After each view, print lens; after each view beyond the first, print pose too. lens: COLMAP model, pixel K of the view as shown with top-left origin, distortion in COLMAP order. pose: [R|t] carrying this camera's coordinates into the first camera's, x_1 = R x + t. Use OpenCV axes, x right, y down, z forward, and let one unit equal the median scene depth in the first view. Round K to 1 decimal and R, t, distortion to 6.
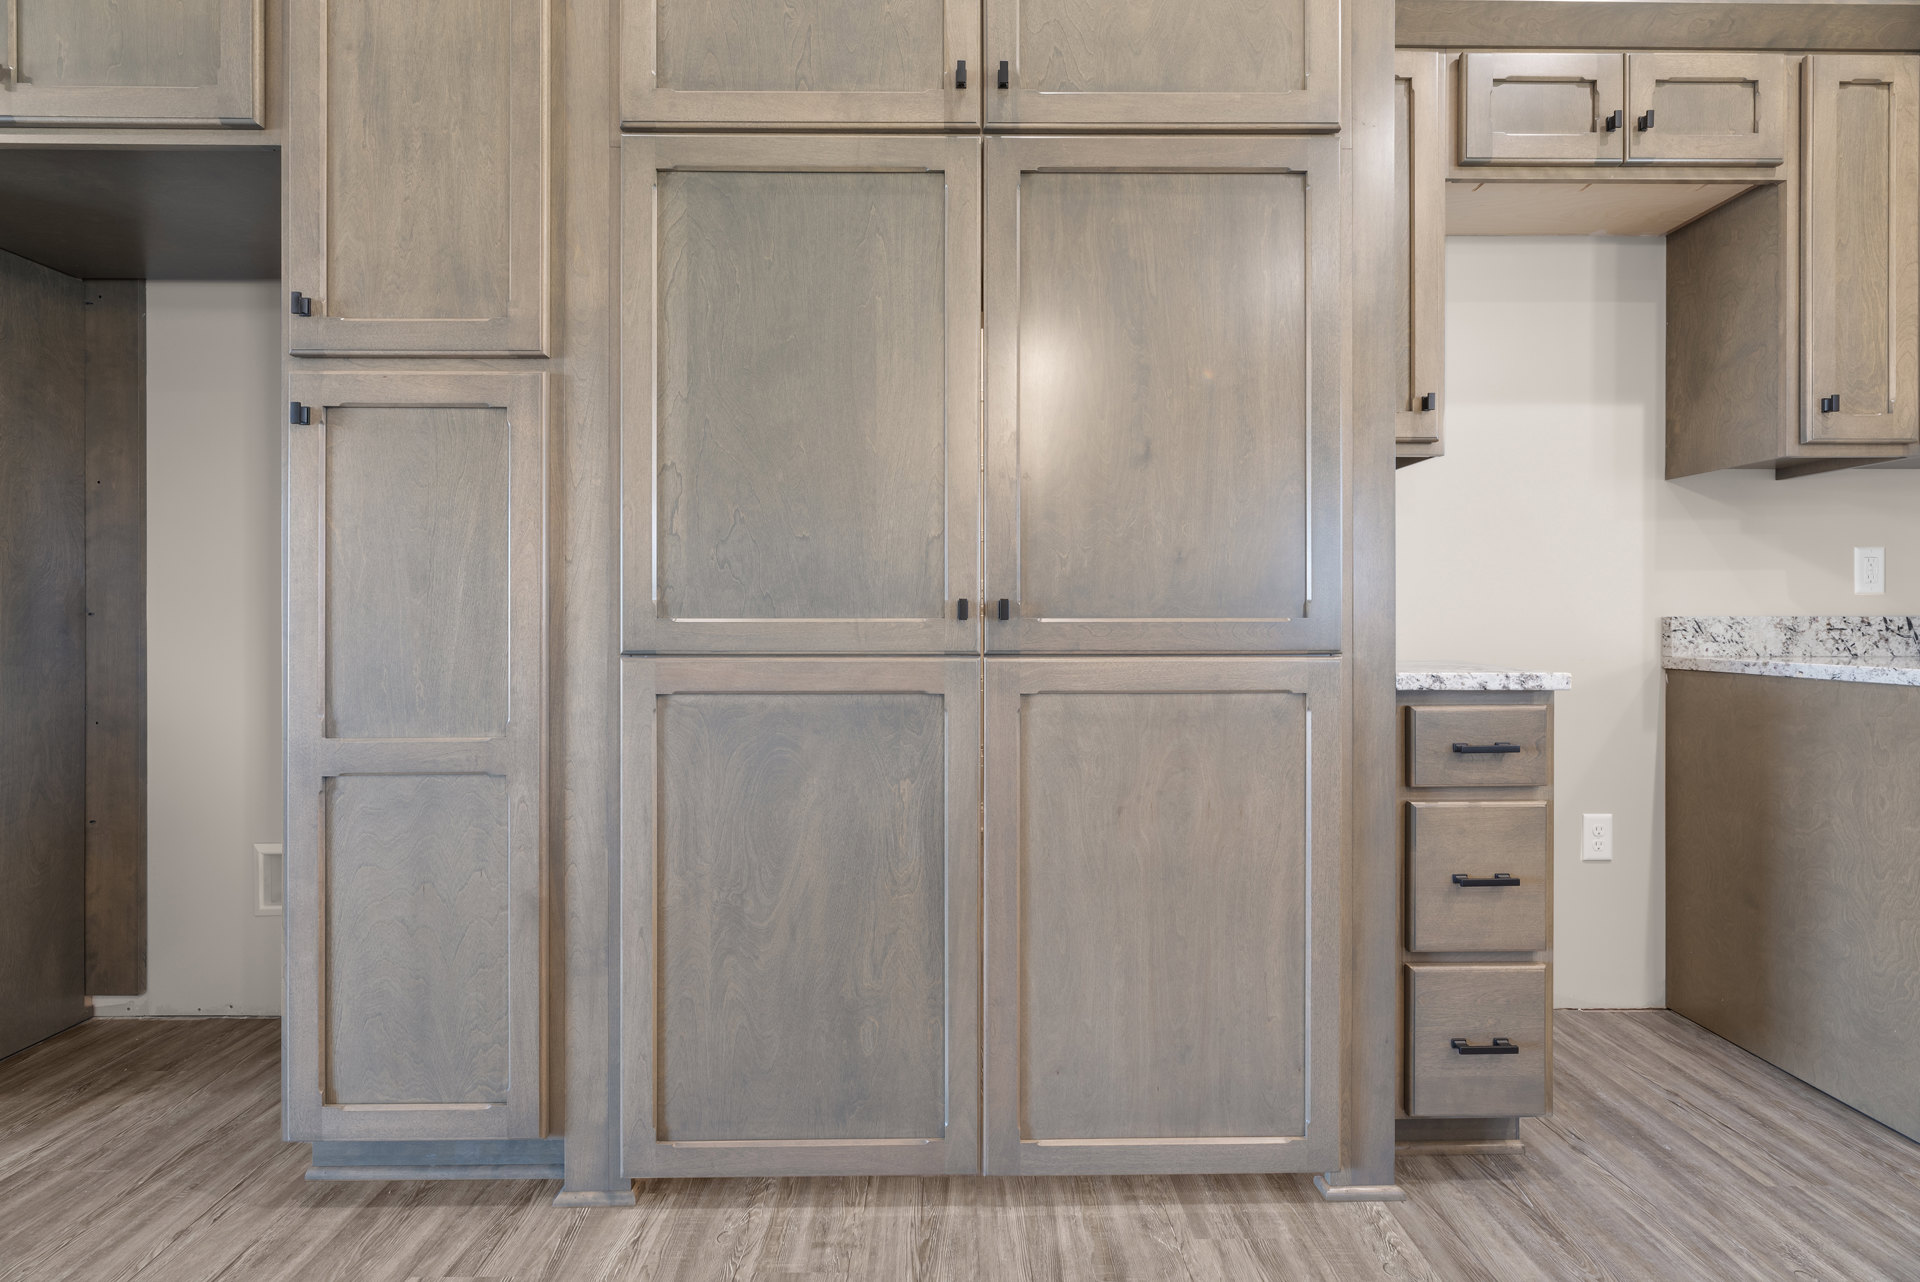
lens RADIAL K [[803.6, 0, 933.3], [0, 803.6, 617.4], [0, 0, 1]] dist [-0.001171, 0.000214]
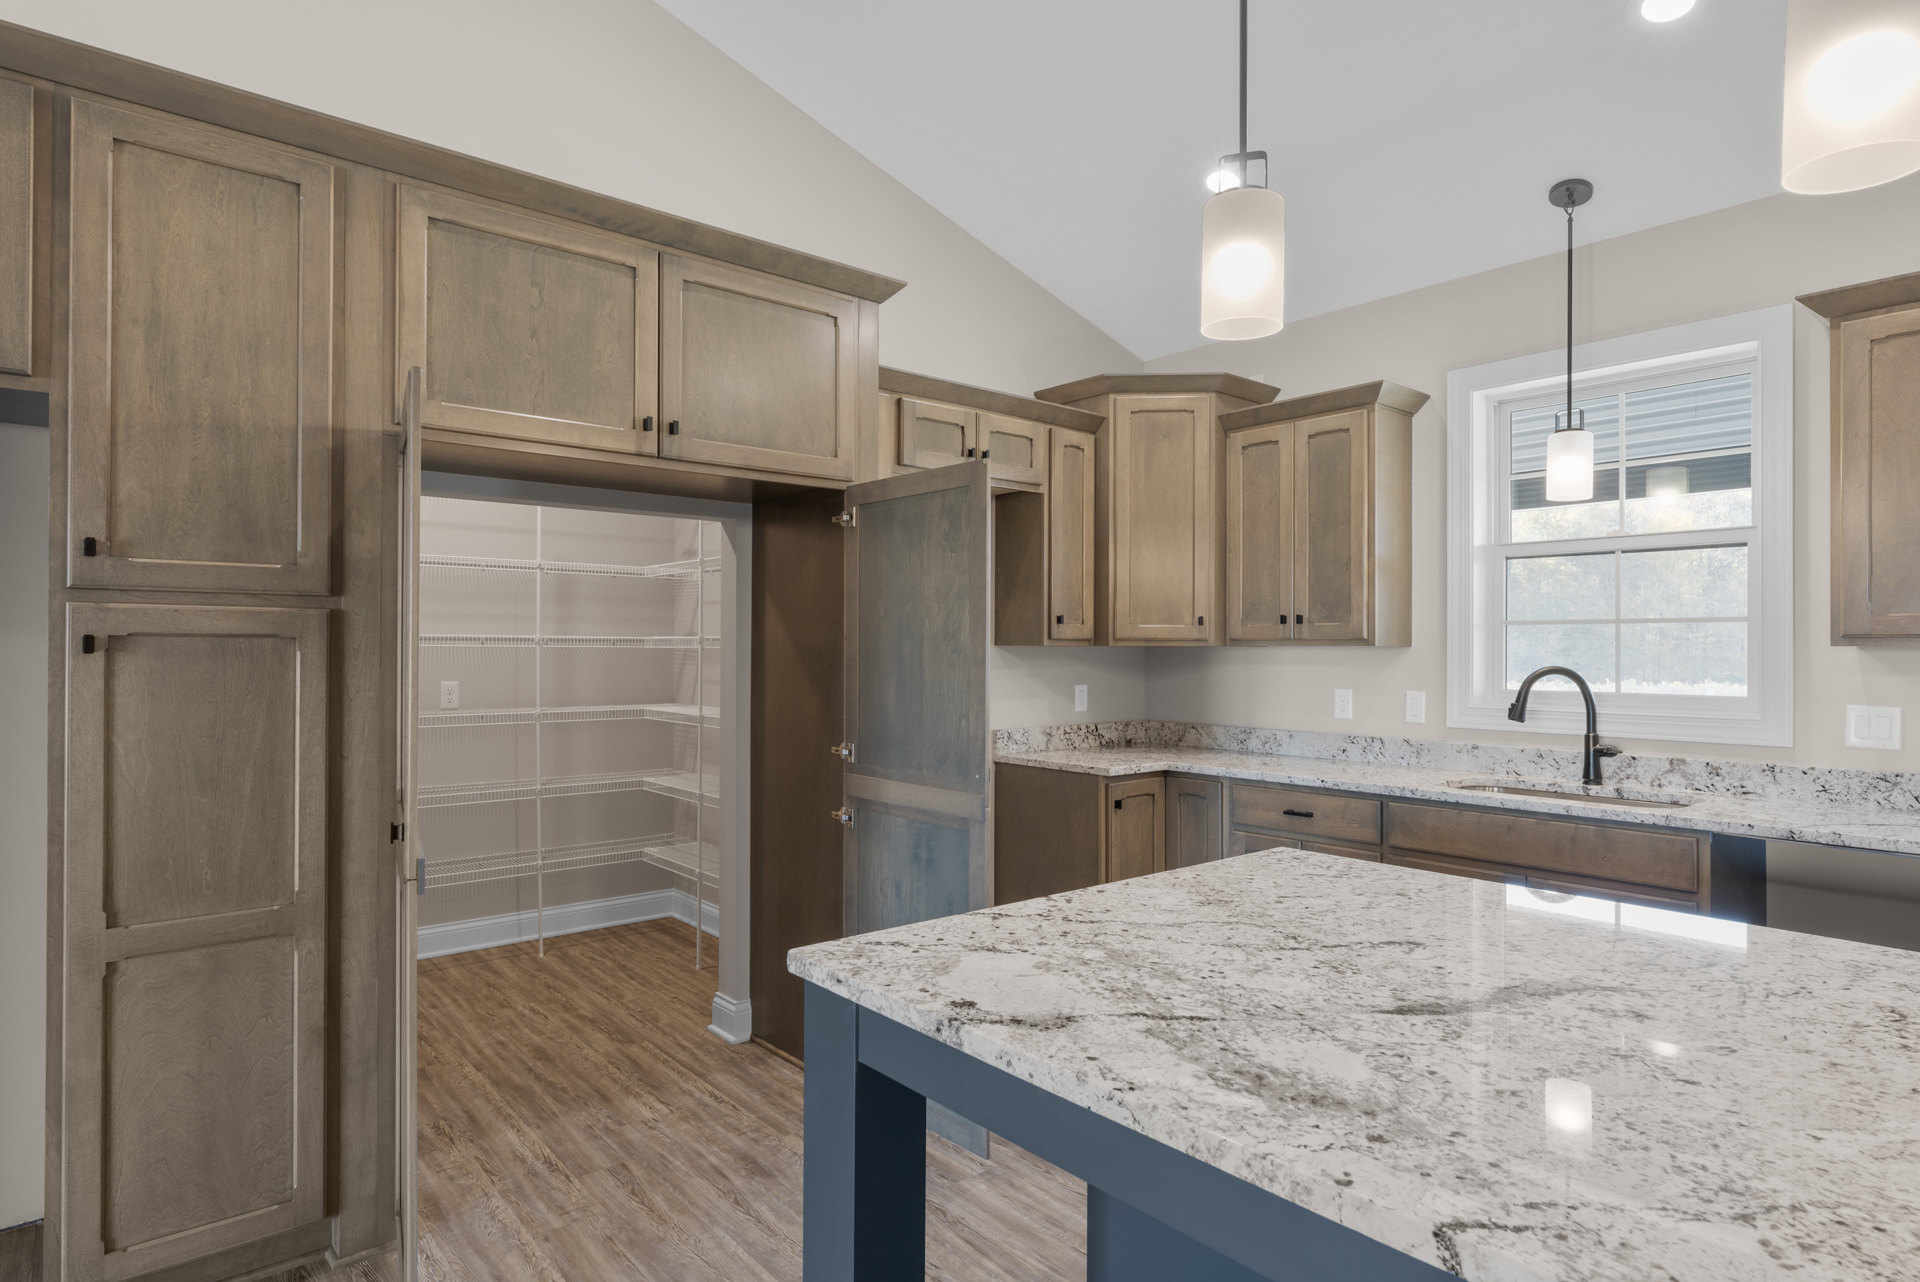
lens RADIAL K [[1055.6, 0, 960.0], [0, 1055.6, 641.0], [0, 0, 1]] dist [-0.002718, -0.000132]
pose [[0.766191, 0.007836, 0.642565, -0.787185], [-0.002221, 0.999952, -0.009546, -0.241534], [-0.642609, 0.005887, 0.766171, -0.904264]]
